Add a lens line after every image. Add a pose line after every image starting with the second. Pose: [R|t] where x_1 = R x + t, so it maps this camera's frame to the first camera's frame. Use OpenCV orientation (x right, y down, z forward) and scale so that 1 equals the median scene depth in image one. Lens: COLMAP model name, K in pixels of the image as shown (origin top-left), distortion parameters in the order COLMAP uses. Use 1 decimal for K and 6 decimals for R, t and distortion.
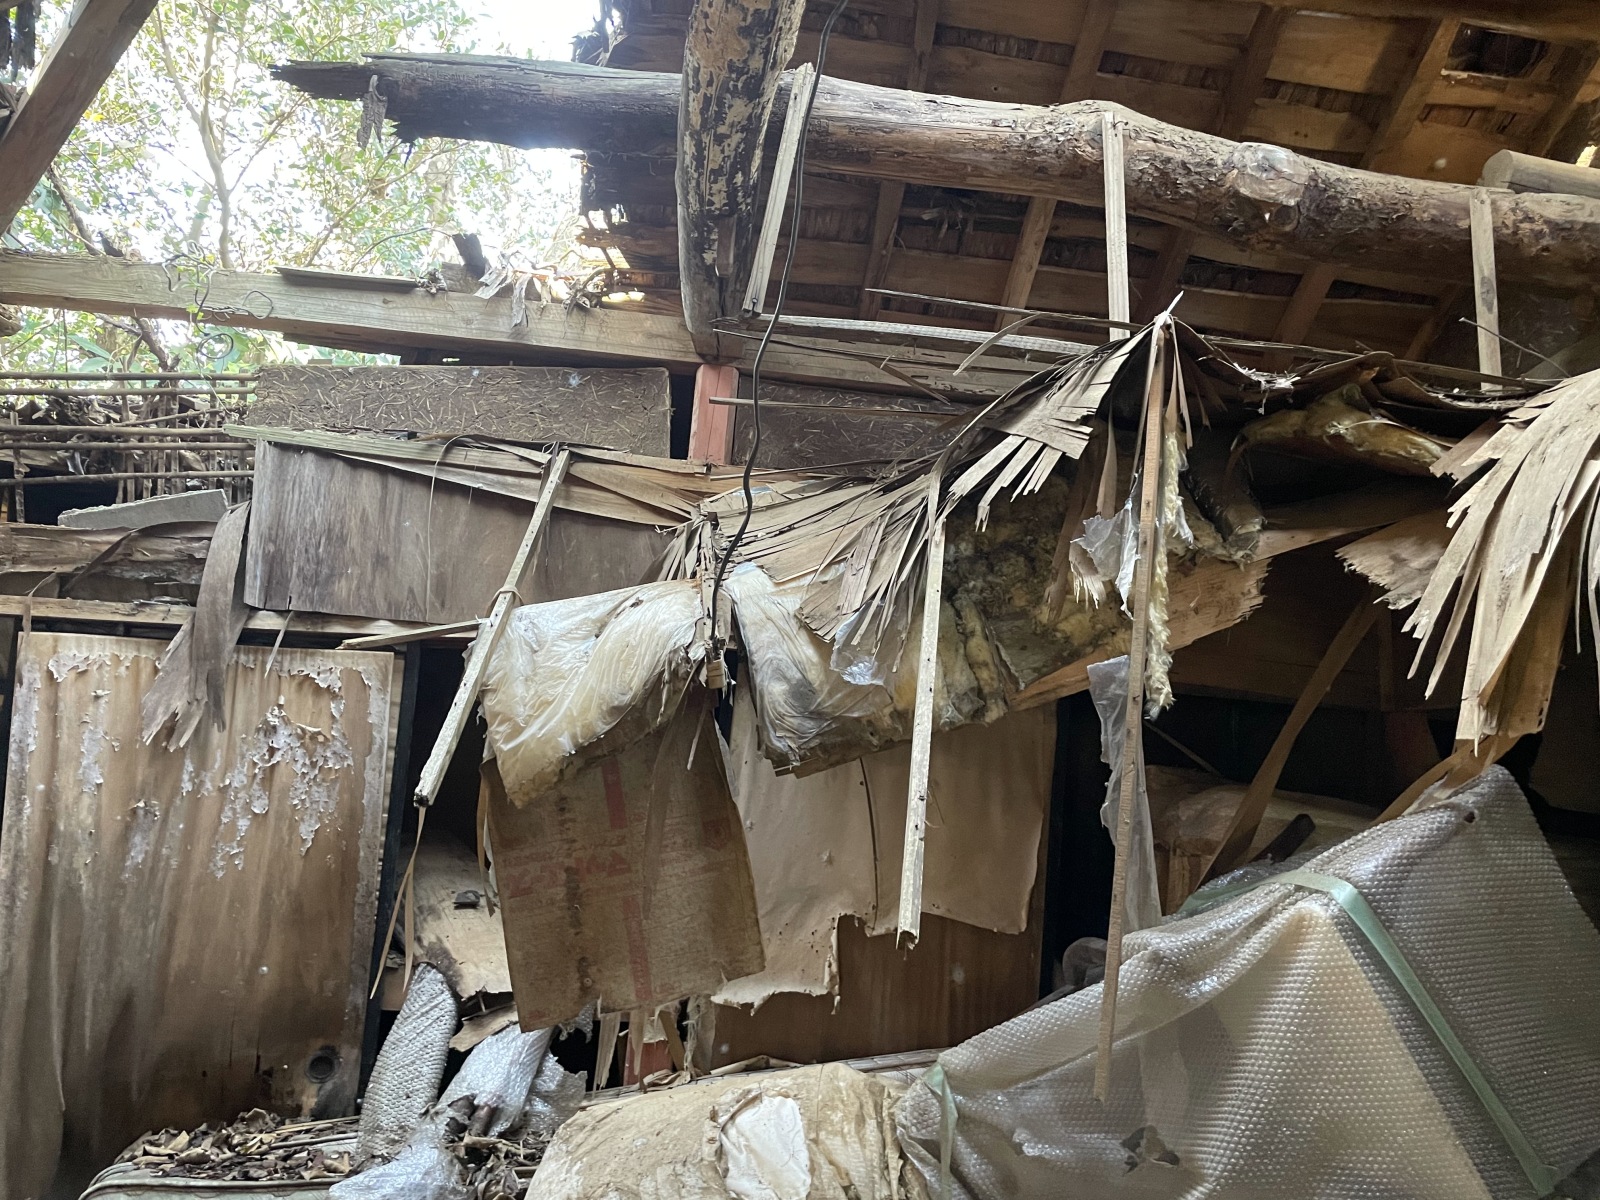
lens RADIAL K [[1224.5, 0, 827.8], [0, 1224.5, 586.8], [0, 0, 1]] dist [0.087793, -0.123345]
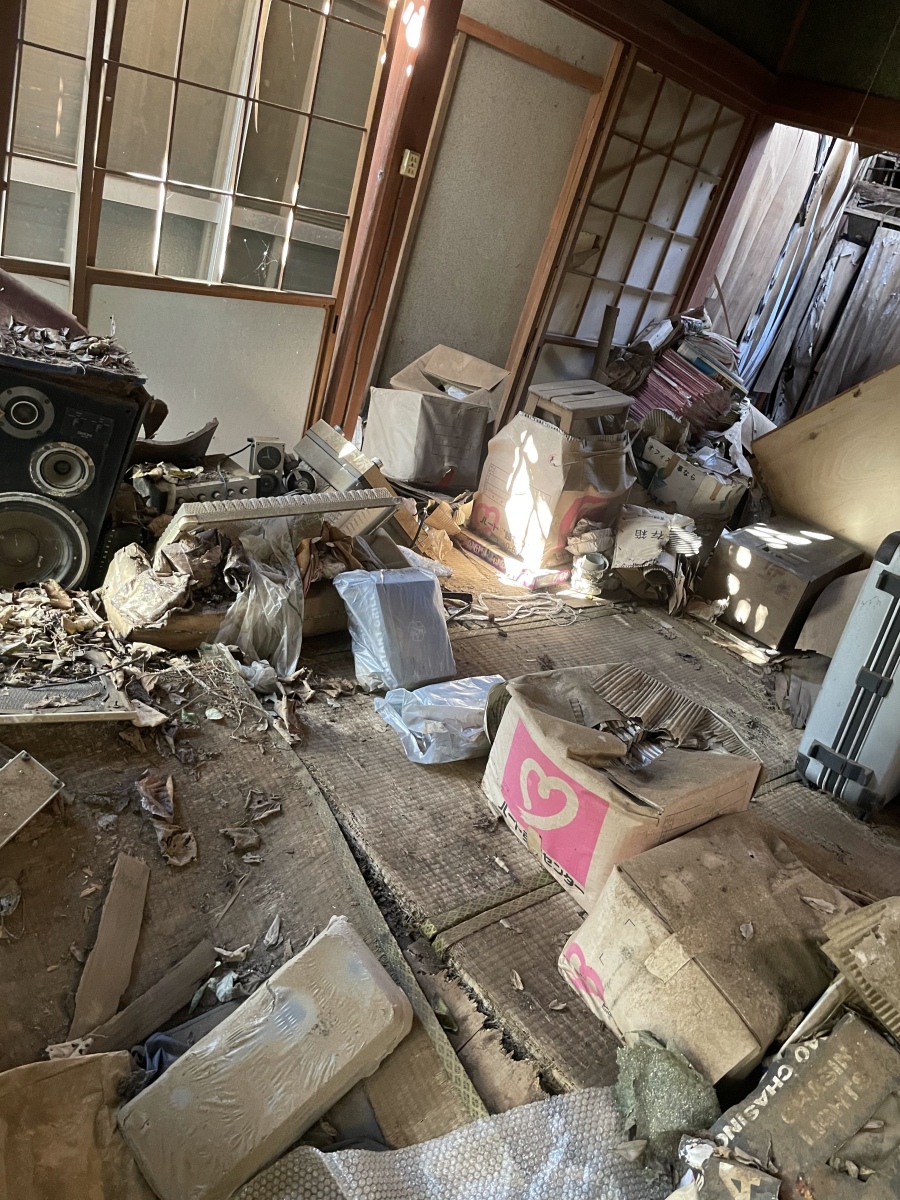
lens RADIAL K [[918.4, 0, 470.7], [0, 918.4, 606.7], [0, 0, 1]] dist [0.087793, -0.123345]
pose [[0.586954, 0.440005, -0.679618, 0.759189], [-0.139718, 0.881883, 0.450289, -0.033217], [0.797473, -0.169344, 0.579102, -1.337046]]
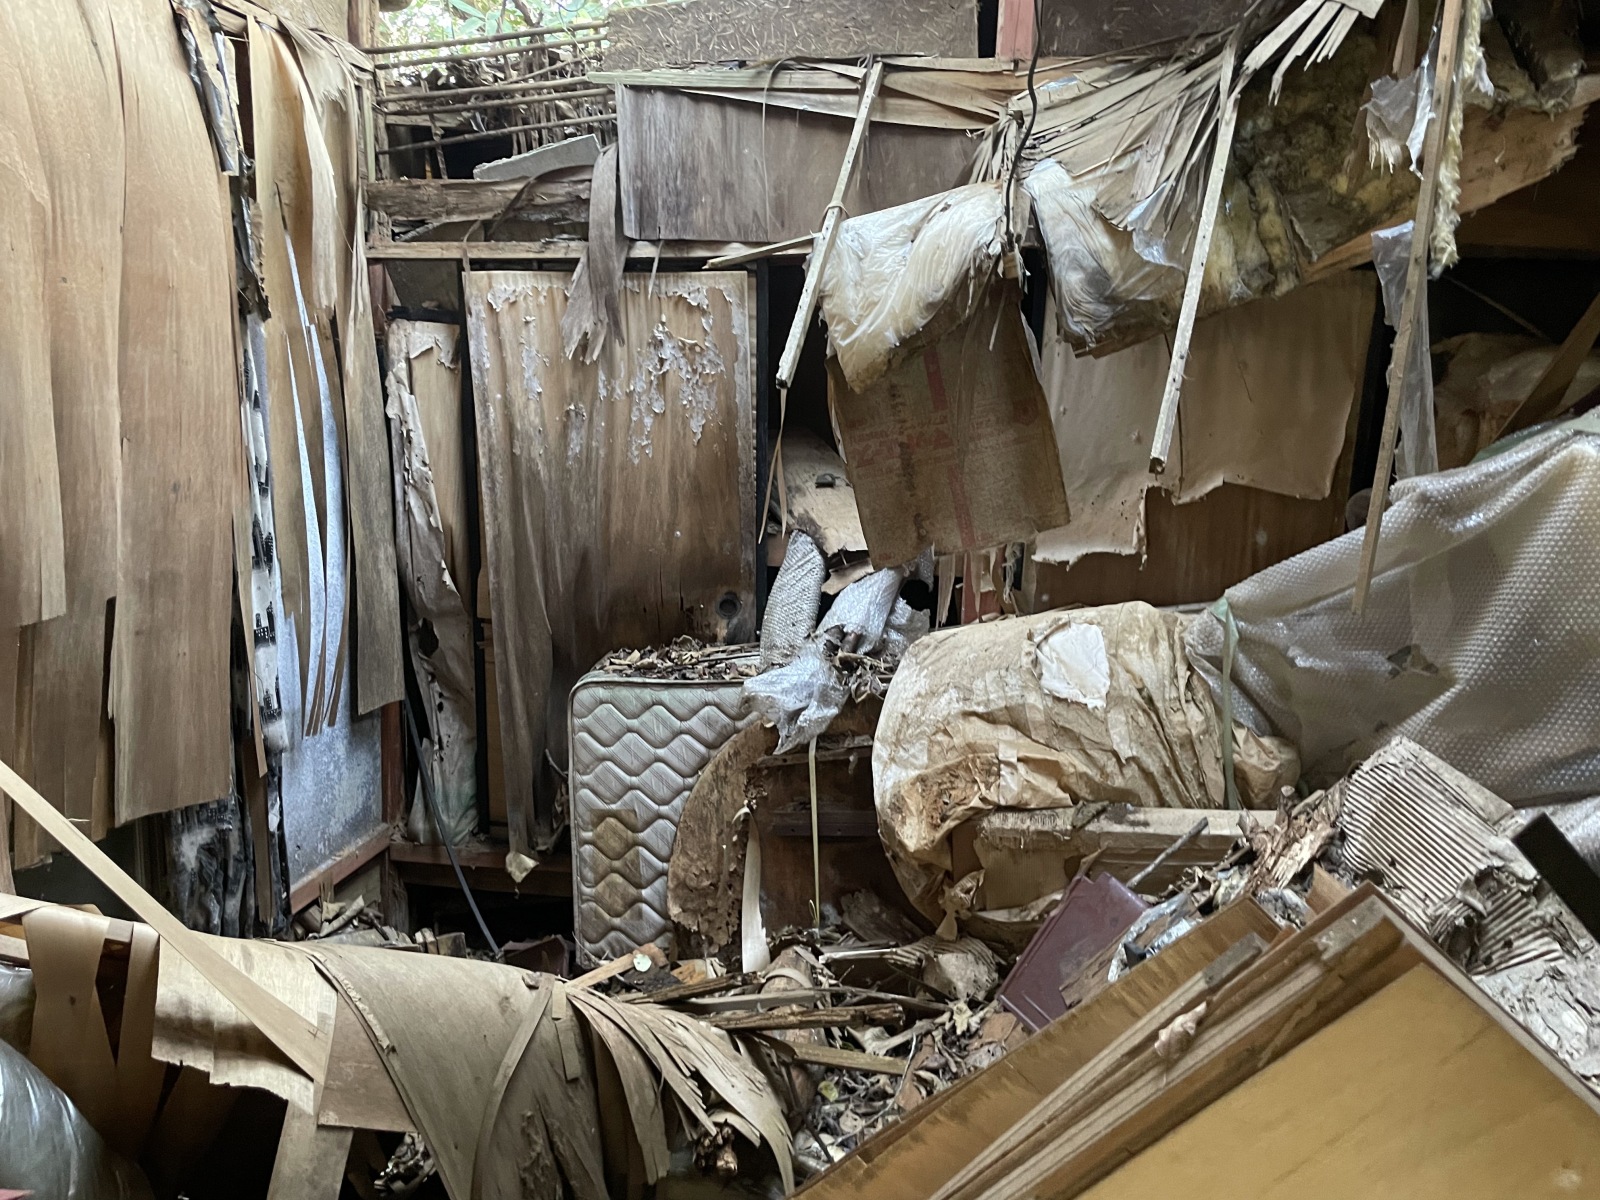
lens RADIAL K [[1224.5, 0, 821.0], [0, 1224.5, 579.1], [0, 0, 1]] dist [0.087793, -0.123345]
pose [[0.960284, 0.002016, -0.279018, 0.042229], [0.081394, 0.954459, 0.287026, 0.003622], [0.266890, -0.298336, 0.916387, -0.138353]]
